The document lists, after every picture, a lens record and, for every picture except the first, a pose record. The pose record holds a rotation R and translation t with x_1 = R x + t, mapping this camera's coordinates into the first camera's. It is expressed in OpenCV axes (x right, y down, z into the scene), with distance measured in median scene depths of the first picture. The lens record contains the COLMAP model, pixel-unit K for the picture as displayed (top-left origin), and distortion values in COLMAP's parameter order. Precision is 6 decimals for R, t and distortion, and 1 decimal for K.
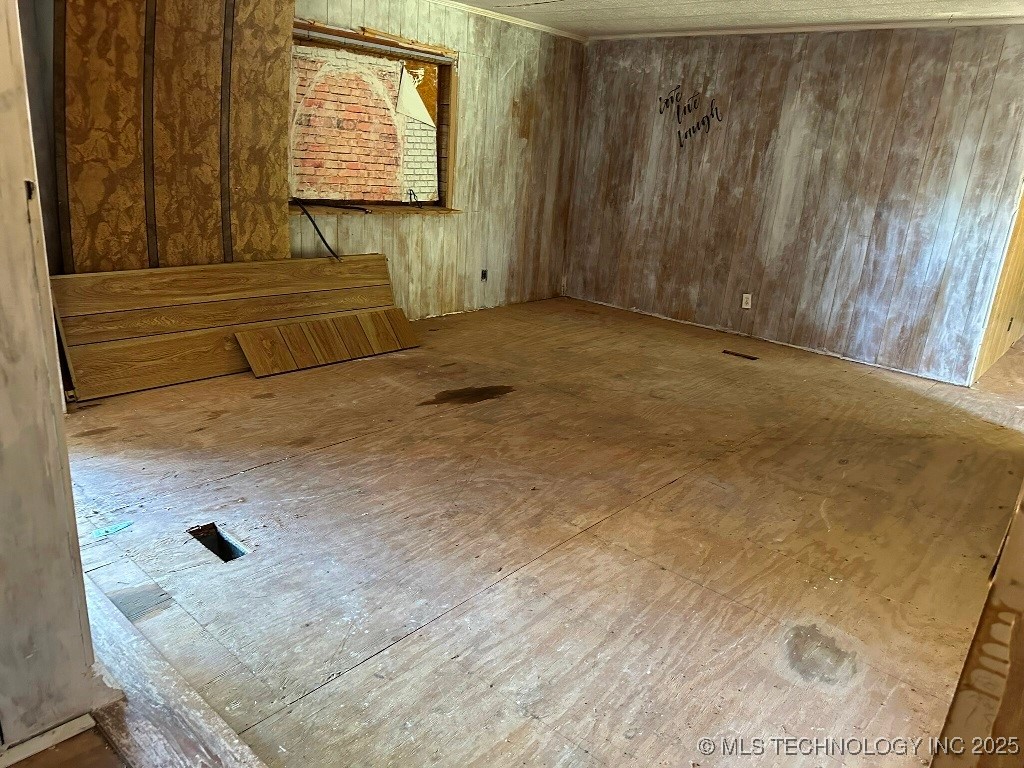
lens RADIAL K [[722.2, 0, 511.4], [0, 722.2, 375.6], [0, 0, 1]] dist [0.062585, -0.089784]
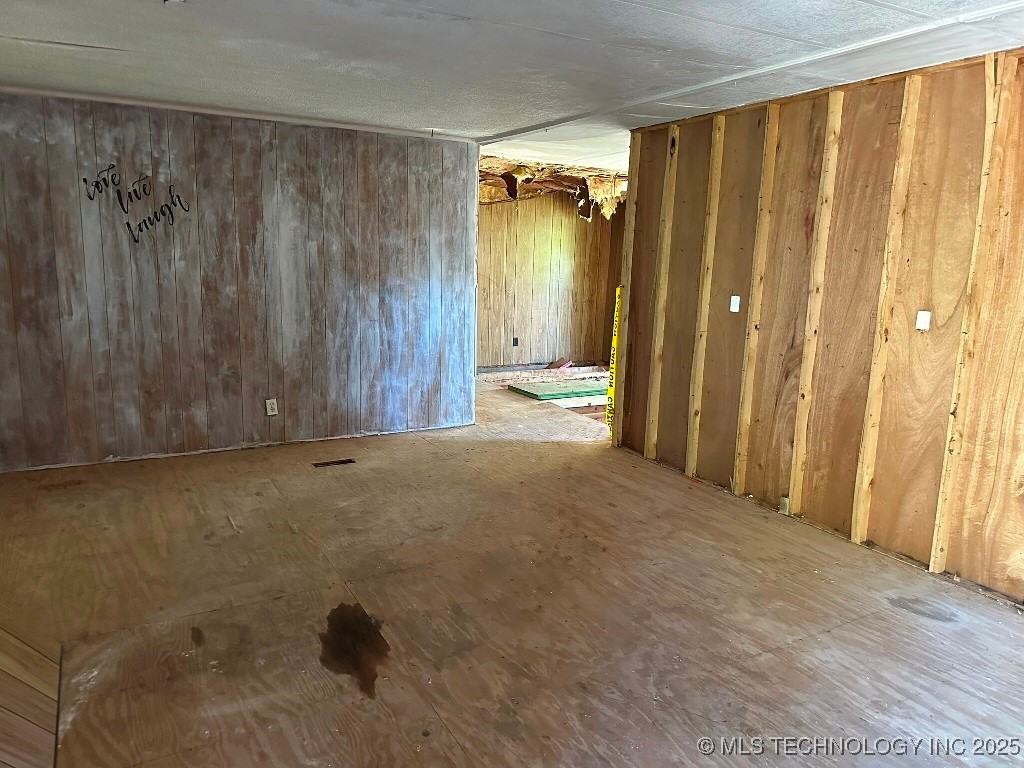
lens RADIAL K [[695.3, 0, 529.6], [0, 695.3, 394.5], [0, 0, 1]] dist [0.073322, -0.117288]
pose [[0.333186, -0.246855, 0.909972, -0.399676], [0.279327, 0.947636, 0.154797, -0.182086], [-0.900535, 0.202604, 0.384693, 0.419889]]
